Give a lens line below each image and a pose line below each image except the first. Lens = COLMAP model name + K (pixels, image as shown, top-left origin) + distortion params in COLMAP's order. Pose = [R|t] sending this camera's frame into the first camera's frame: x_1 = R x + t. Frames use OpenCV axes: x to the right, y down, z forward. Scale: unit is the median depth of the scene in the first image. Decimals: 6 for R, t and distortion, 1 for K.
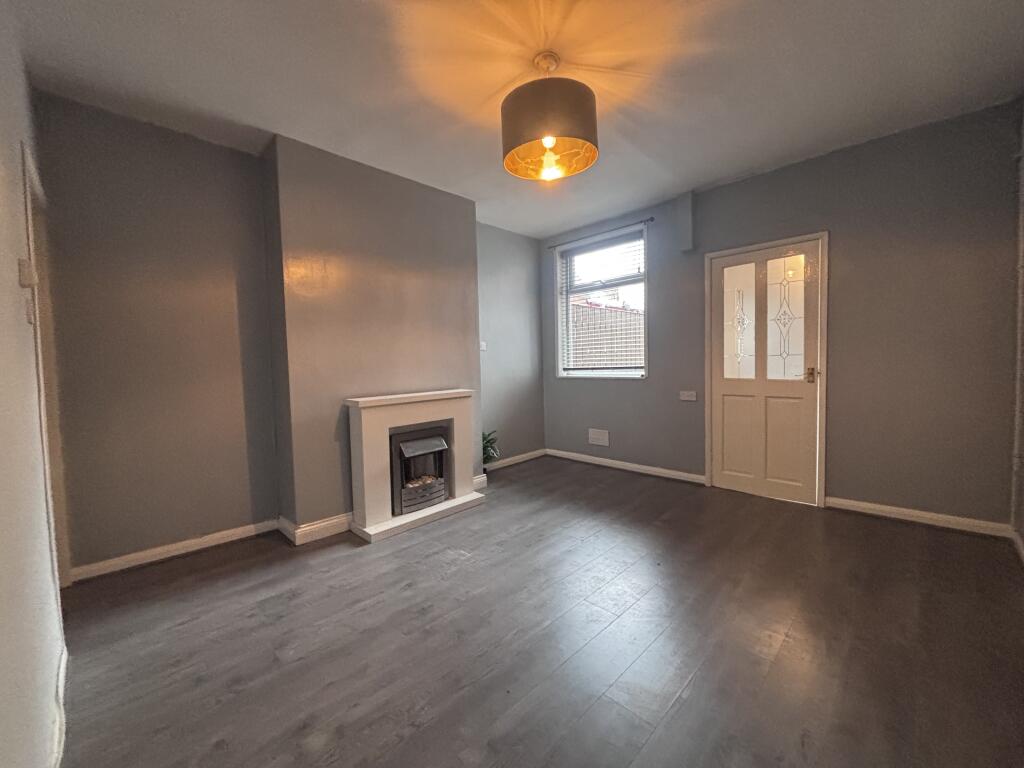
lens RADIAL K [[413.3, 0, 513.4], [0, 413.3, 377.8], [0, 0, 1]] dist [0.007581, -0.000895]
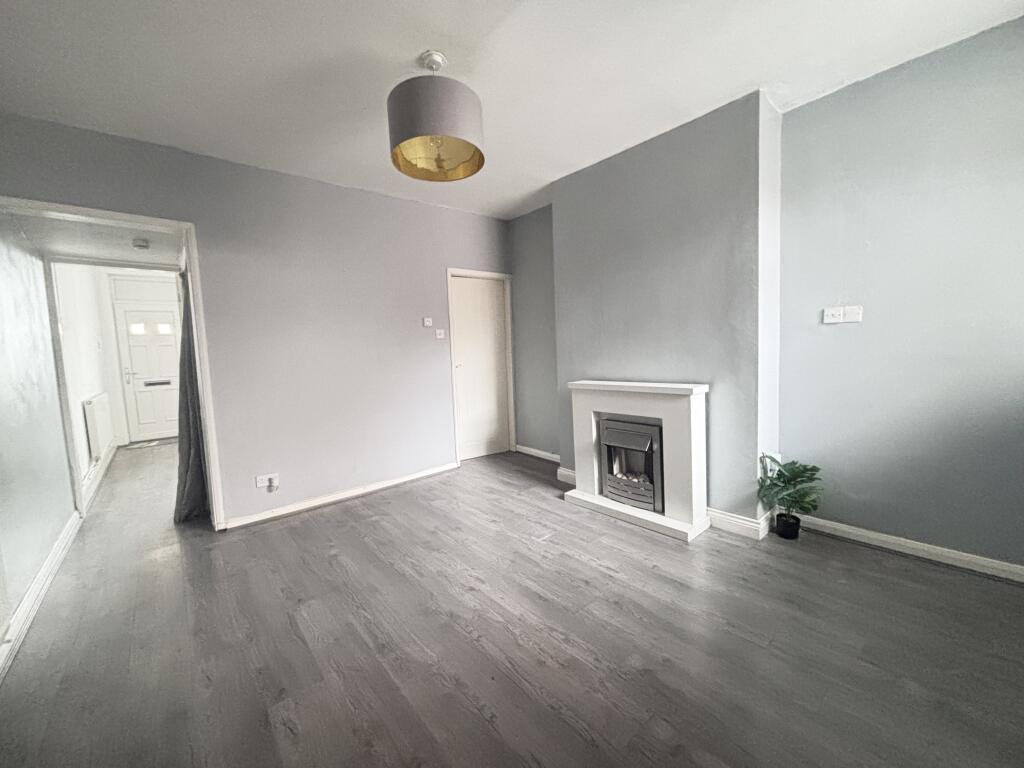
lens RADIAL K [[413.3, 0, 512.0], [0, 413.3, 378.8], [0, 0, 1]] dist [0.007581, -0.000895]
pose [[-0.069322, 0.108386, -0.991689, 0.777073], [-0.005690, 0.994021, 0.109038, -0.079083], [0.997578, 0.013201, -0.068291, 0.872683]]
